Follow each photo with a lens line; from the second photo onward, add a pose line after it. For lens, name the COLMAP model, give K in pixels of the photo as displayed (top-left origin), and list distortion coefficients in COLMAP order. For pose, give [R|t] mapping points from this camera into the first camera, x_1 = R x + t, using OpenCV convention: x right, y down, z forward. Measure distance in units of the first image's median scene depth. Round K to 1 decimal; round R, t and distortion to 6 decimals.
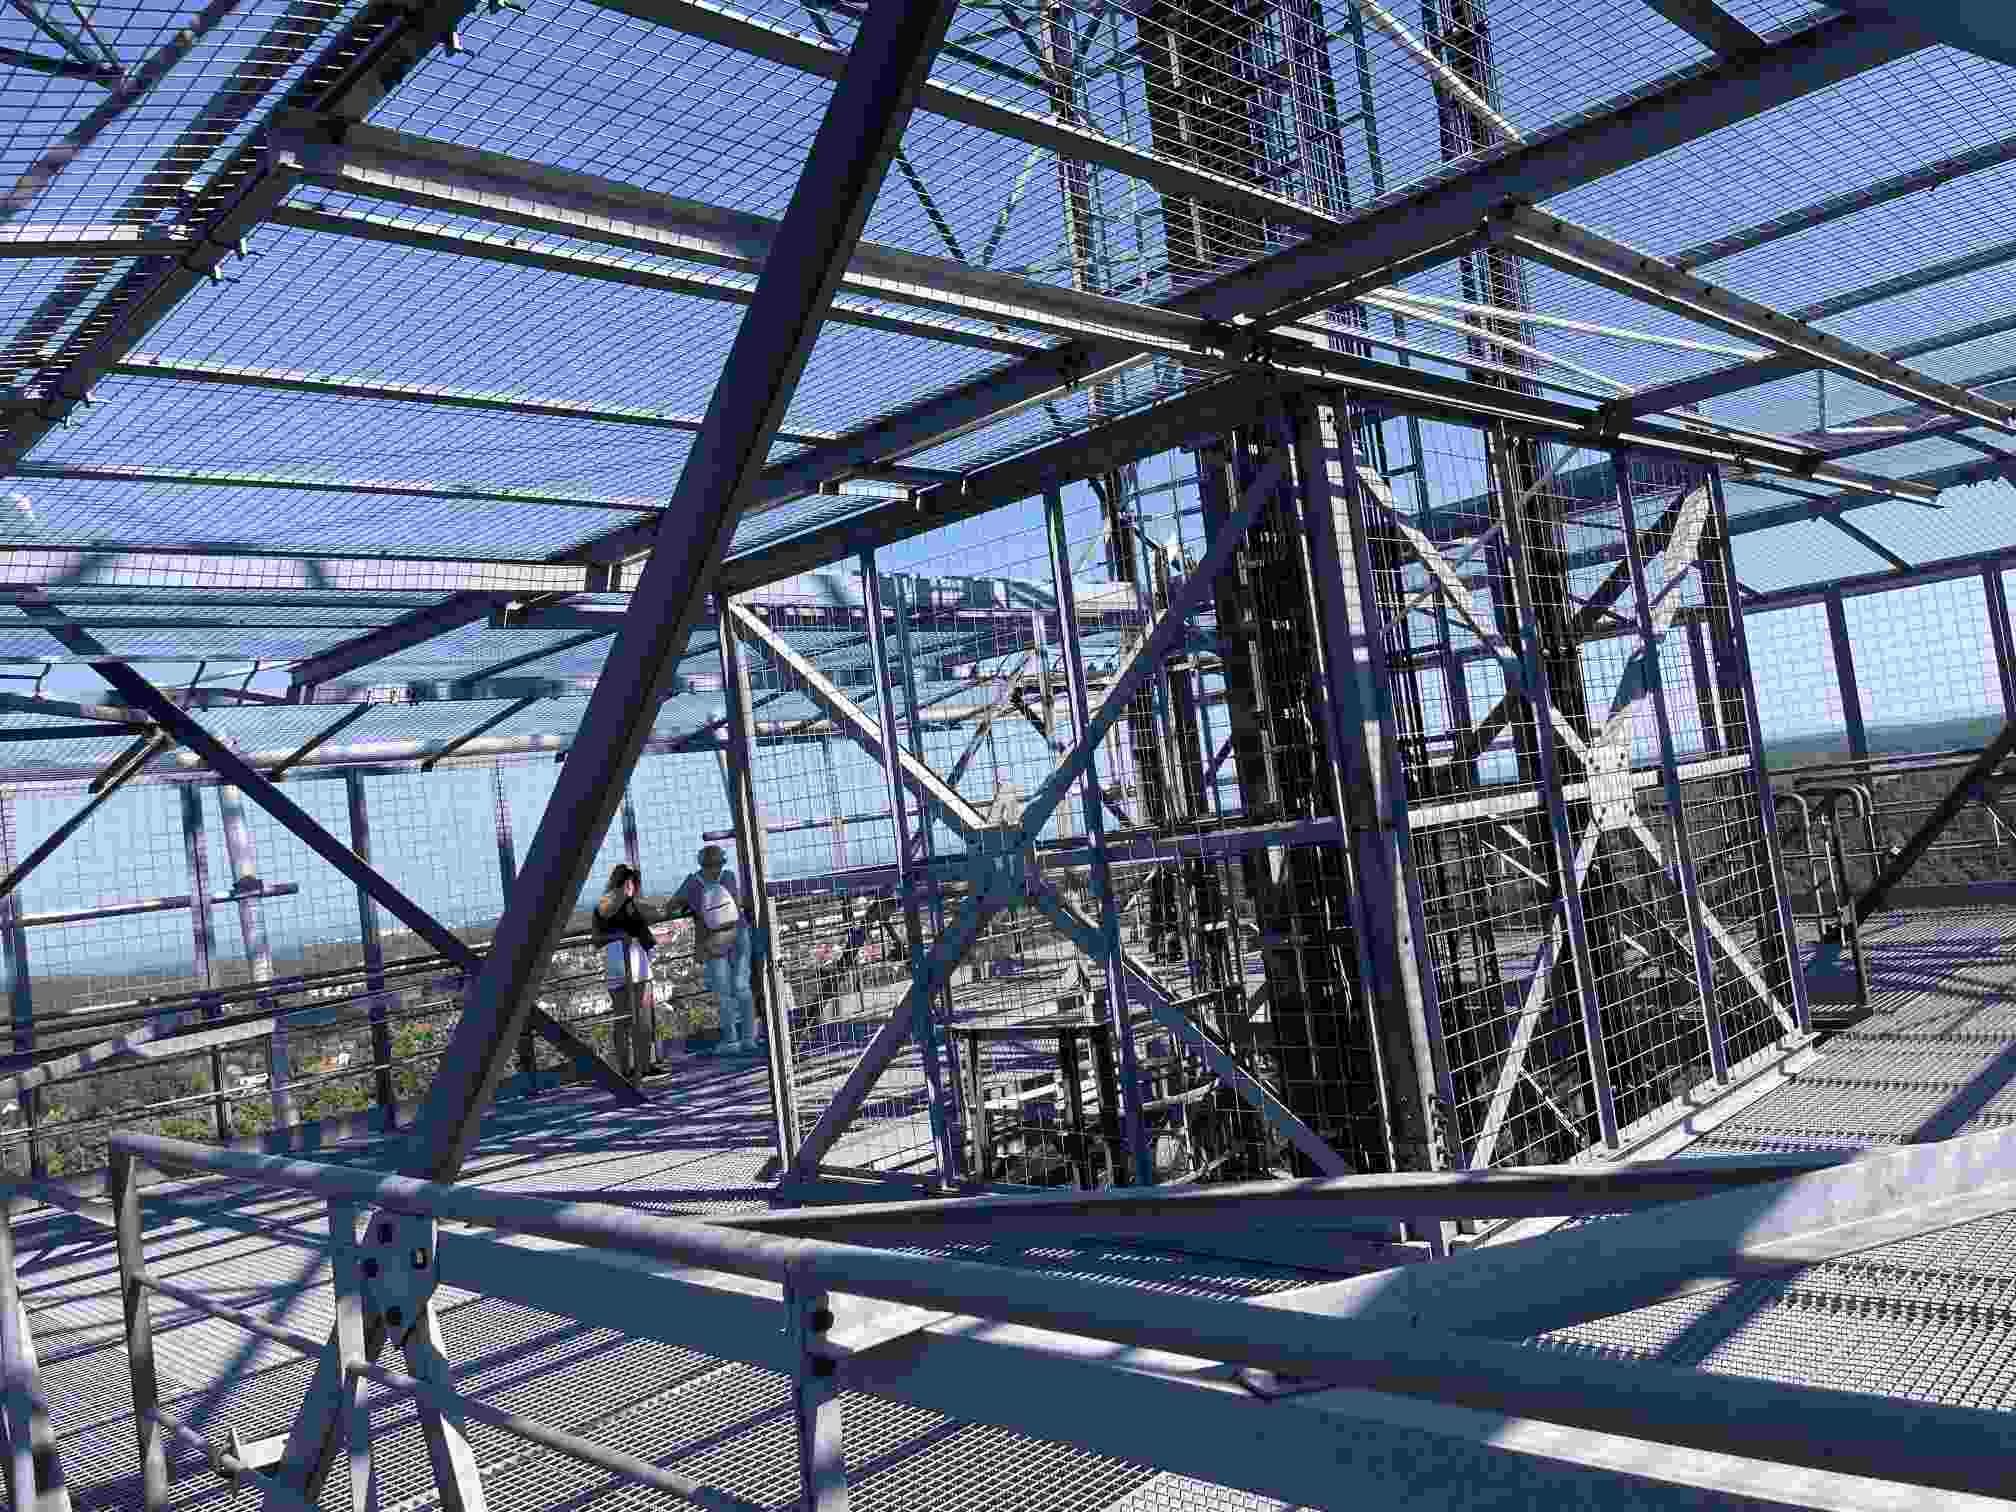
lens RADIAL K [[1540.0, 0, 1001.6], [0, 1540.0, 741.6], [0, 0, 1]] dist [0.026051, -0.001218]
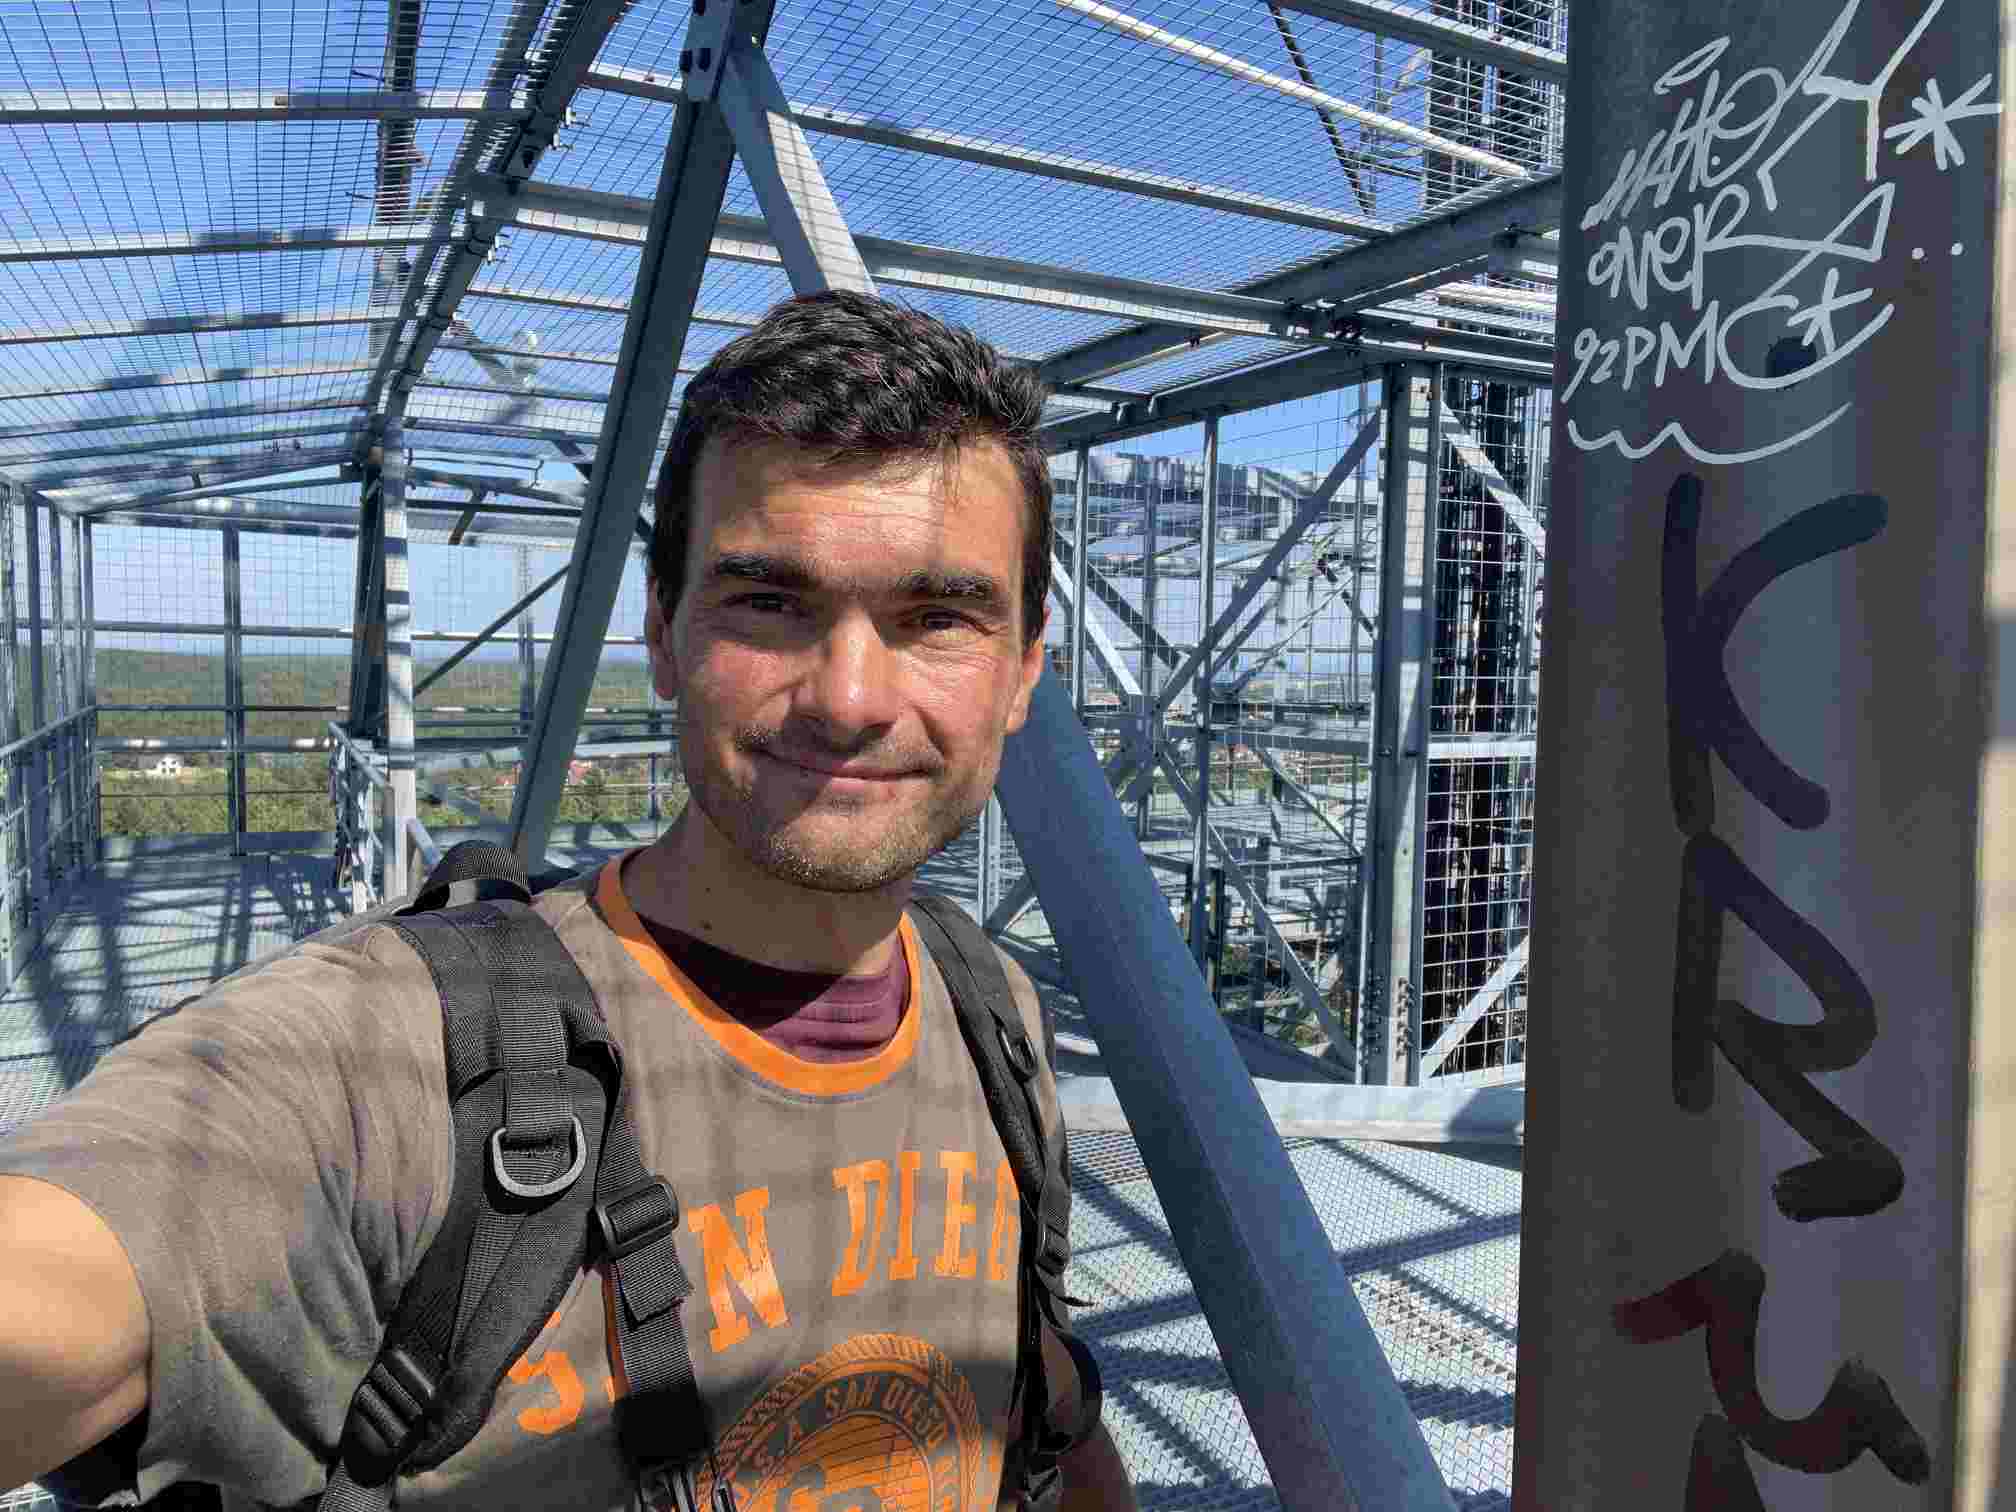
lens RADIAL K [[1367.4, 0, 1011.5], [0, 1367.4, 767.9], [0, 0, 1]] dist [0.003529, -0.001466]
pose [[0.945872, 0.166050, -0.278843, 0.251755], [-0.119023, 0.976815, 0.177948, -0.081515], [0.301926, -0.135128, 0.943706, -0.067726]]
